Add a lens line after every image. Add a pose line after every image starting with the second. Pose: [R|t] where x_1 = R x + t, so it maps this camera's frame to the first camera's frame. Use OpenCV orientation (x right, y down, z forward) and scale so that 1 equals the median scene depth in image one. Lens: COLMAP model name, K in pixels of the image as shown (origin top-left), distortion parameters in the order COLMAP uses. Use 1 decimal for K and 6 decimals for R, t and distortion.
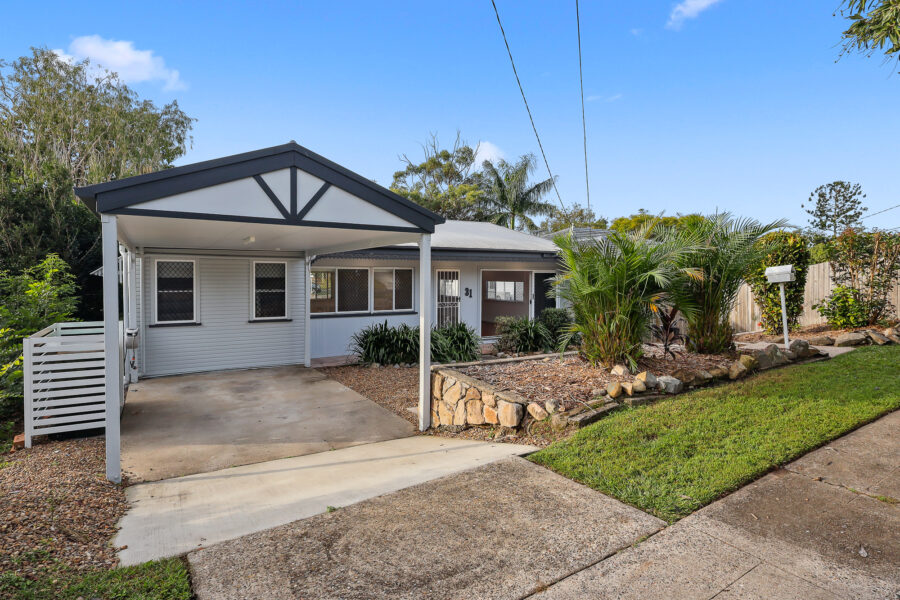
lens RADIAL K [[499.8, 0, 451.5], [0, 499.8, 277.3], [0, 0, 1]] dist [0.001005, 0.000143]
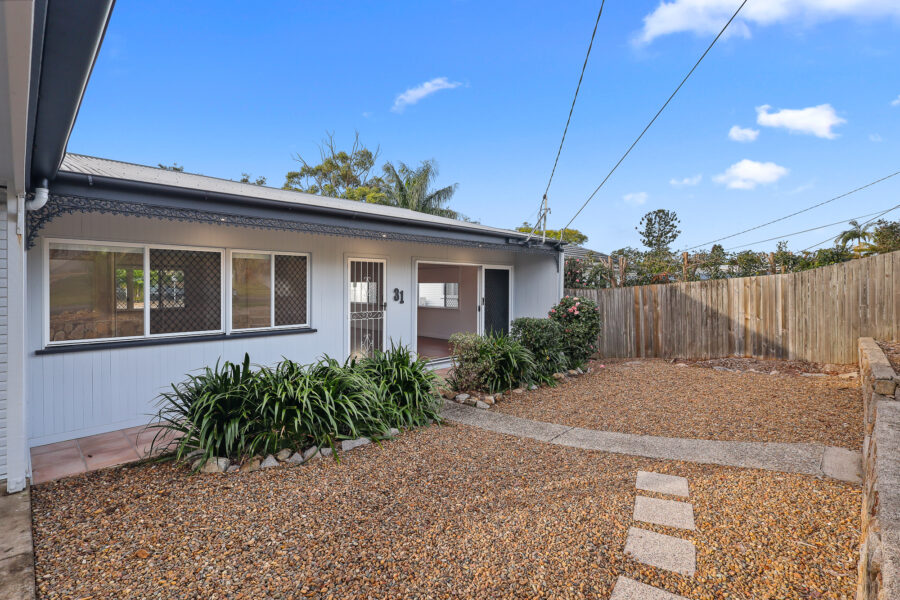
lens RADIAL K [[430.3, 0, 448.1], [0, 430.3, 287.1], [0, 0, 1]] dist [-0.001235, -0.000018]
pose [[0.971931, -0.001809, 0.235258, -0.012214], [0.001794, 0.999998, 0.000279, 0.006840], [-0.235258, 0.000151, 0.971933, 0.156638]]
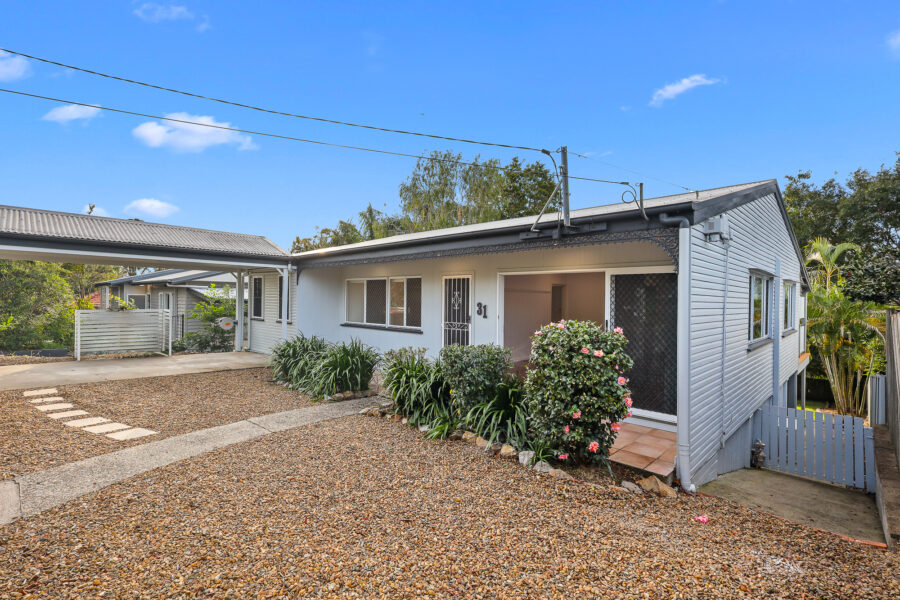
lens RADIAL K [[421.0, 0, 453.2], [0, 421.0, 304.4], [0, 0, 1]] dist [-0.003041, -0.000218]
pose [[0.246380, 0.011442, -0.969106, 0.193402], [-0.015996, 0.999842, 0.007738, 0.006994], [0.969041, 0.013595, 0.246524, 0.293042]]
